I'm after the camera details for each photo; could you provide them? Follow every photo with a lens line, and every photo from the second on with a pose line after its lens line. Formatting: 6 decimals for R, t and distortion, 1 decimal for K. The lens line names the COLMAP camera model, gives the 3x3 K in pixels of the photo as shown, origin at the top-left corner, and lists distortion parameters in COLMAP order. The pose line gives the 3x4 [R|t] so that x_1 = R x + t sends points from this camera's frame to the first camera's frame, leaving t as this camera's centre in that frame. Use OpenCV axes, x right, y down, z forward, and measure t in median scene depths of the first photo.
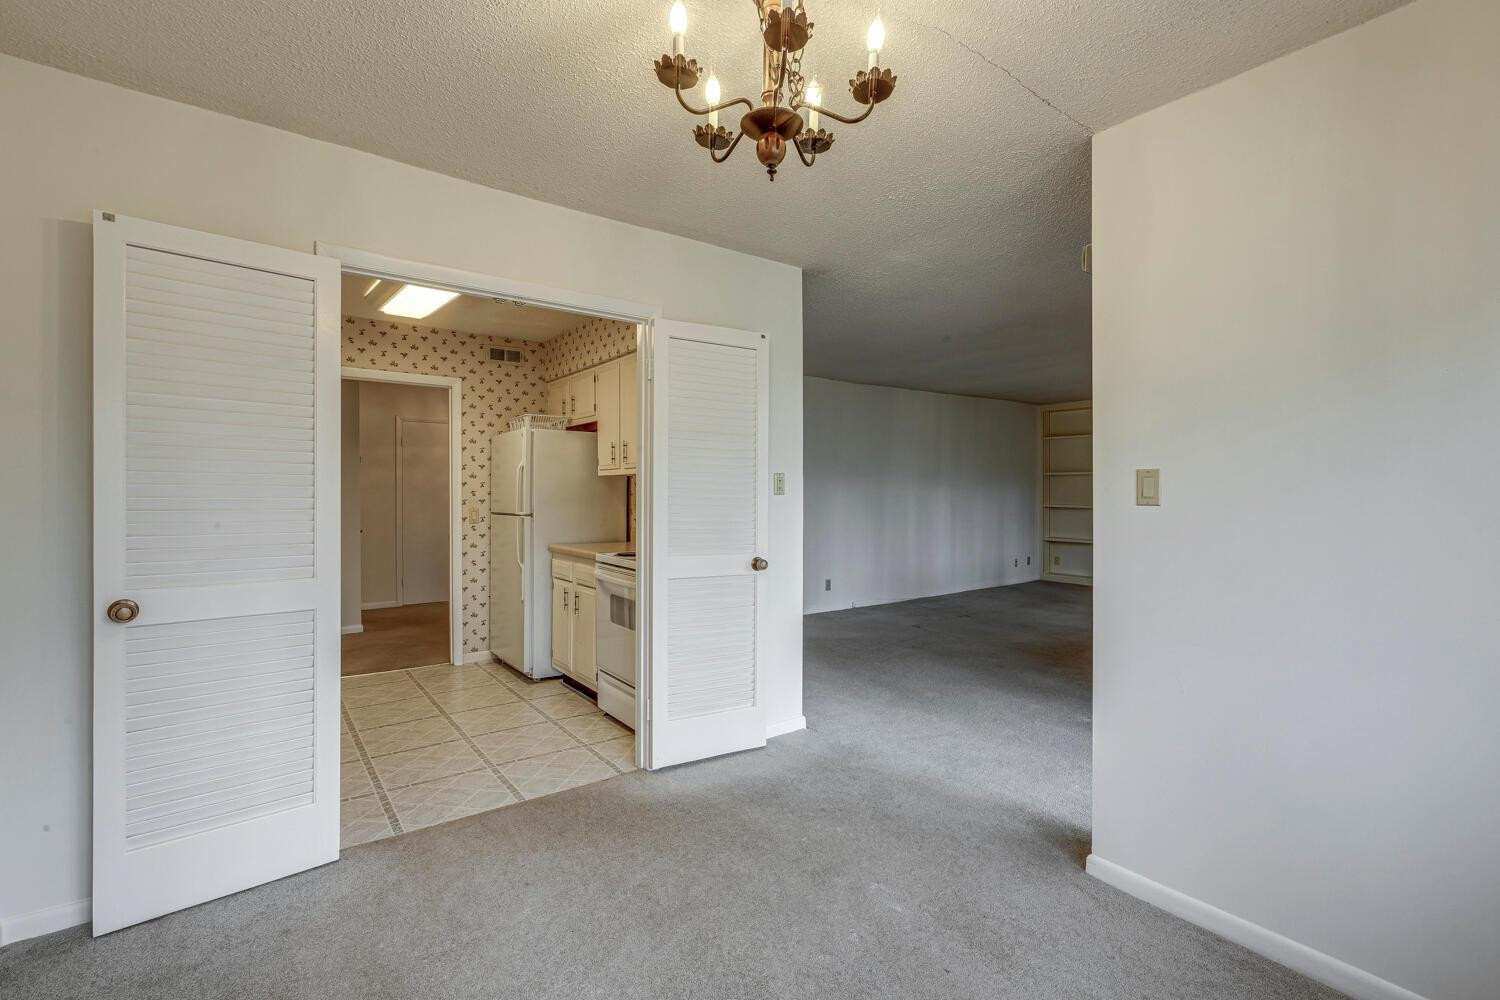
lens RADIAL K [[672.4, 0, 746.4], [0, 672.4, 495.0], [0, 0, 1]] dist [-0.000380, -0.000557]
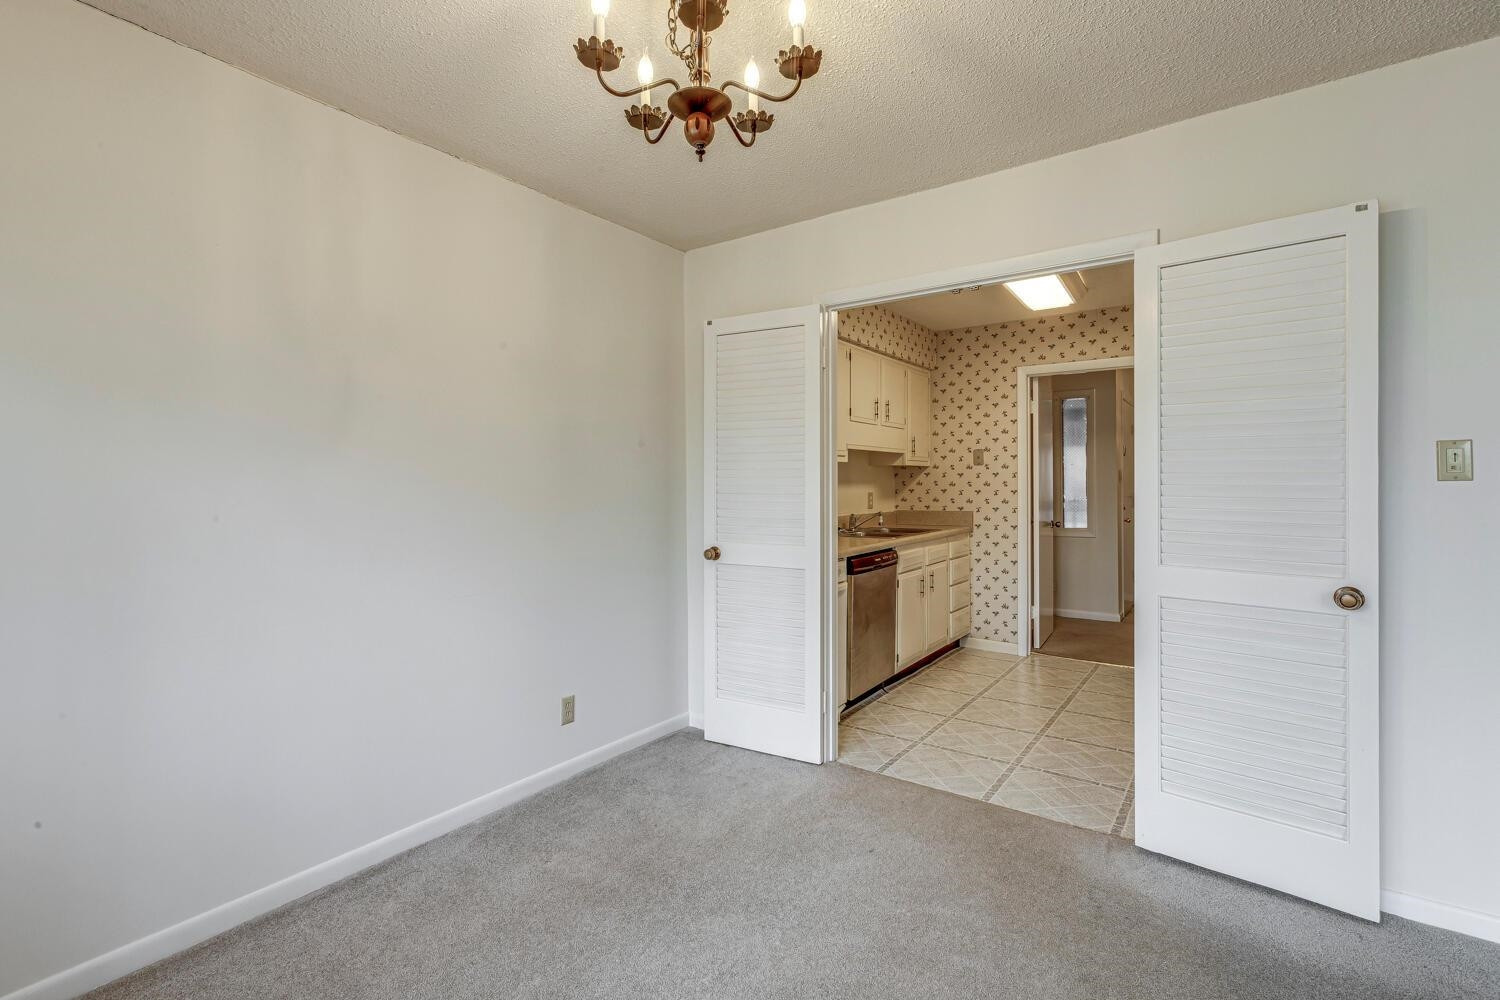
lens RADIAL K [[672.4, 0, 740.7], [0, 672.4, 485.8], [0, 0, 1]] dist [-0.000380, -0.000557]
pose [[0.303272, -0.001599, -0.952903, 0.441238], [0.001242, 0.999998, -0.001283, 0.003028], [0.952903, -0.000794, 0.303273, 0.343280]]
